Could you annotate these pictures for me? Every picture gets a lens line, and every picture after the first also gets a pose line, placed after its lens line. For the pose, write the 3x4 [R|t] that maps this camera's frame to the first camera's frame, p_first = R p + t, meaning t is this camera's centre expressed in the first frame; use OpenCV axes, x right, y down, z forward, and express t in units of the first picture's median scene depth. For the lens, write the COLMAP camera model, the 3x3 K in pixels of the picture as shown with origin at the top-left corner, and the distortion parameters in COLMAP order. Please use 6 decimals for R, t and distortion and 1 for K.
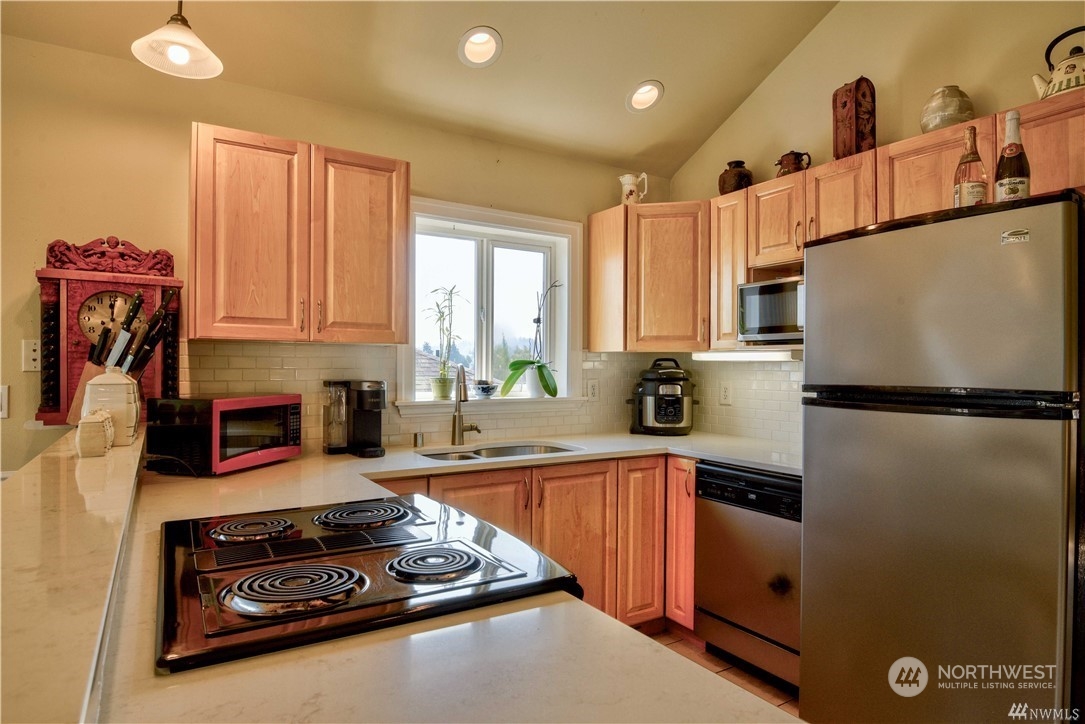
lens RADIAL K [[606.9, 0, 549.9], [0, 606.9, 365.4], [0, 0, 1]] dist [0.015837, -0.030267]
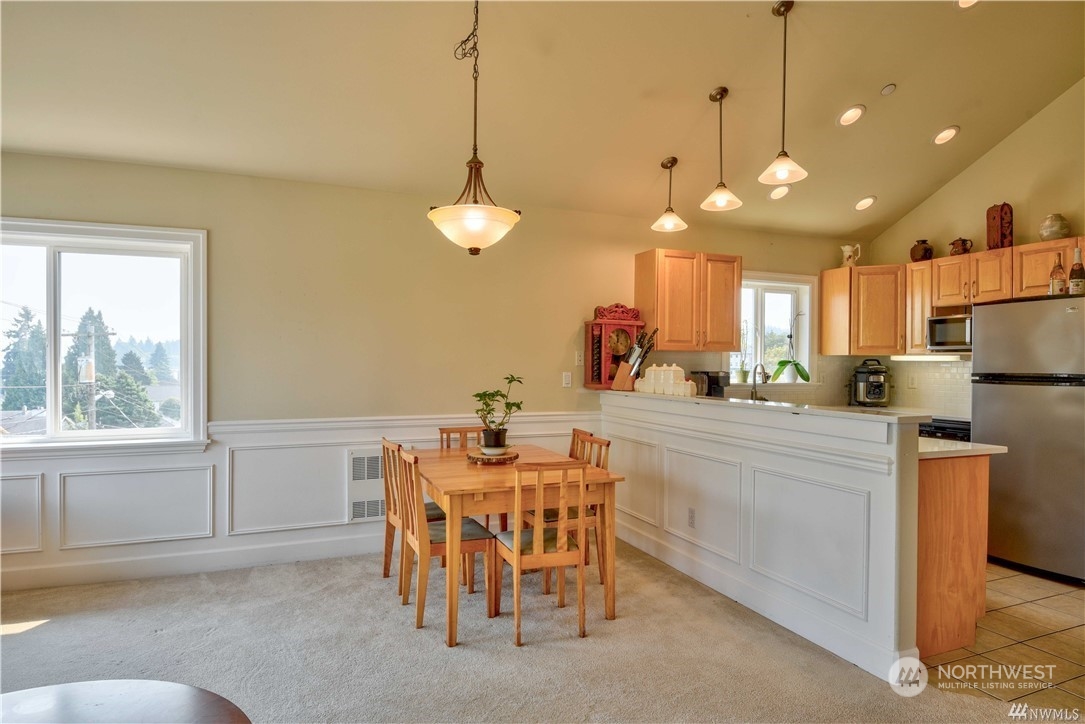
lens RADIAL K [[628.6, 0, 552.1], [0, 628.6, 365.8], [0, 0, 1]] dist [0.020468, -0.033350]
pose [[0.987822, 0.002401, -0.155572, -0.454596], [-0.001561, 0.999984, 0.005520, -0.002114], [0.155583, -0.005210, 0.987809, -0.920136]]
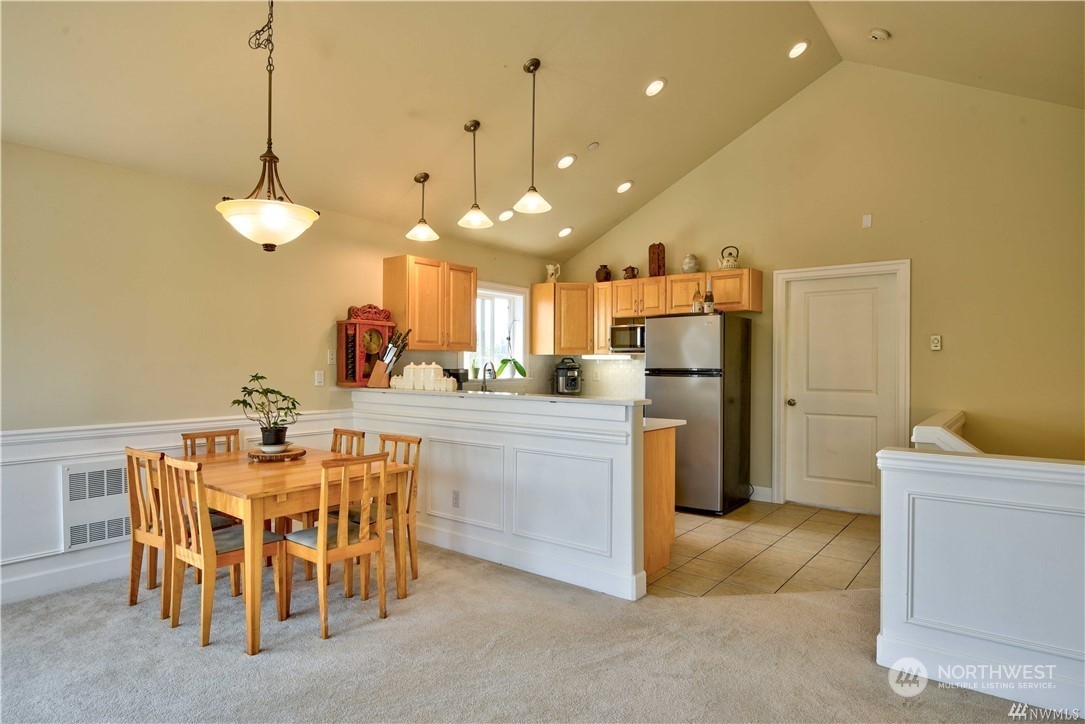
lens RADIAL K [[606.9, 0, 549.9], [0, 606.9, 365.4], [0, 0, 1]] dist [0.015837, -0.030267]
pose [[0.935317, -0.003210, 0.353795, -0.672510], [0.000552, 0.999971, 0.007611, -0.002681], [-0.353809, -0.006924, 0.935292, -0.992330]]
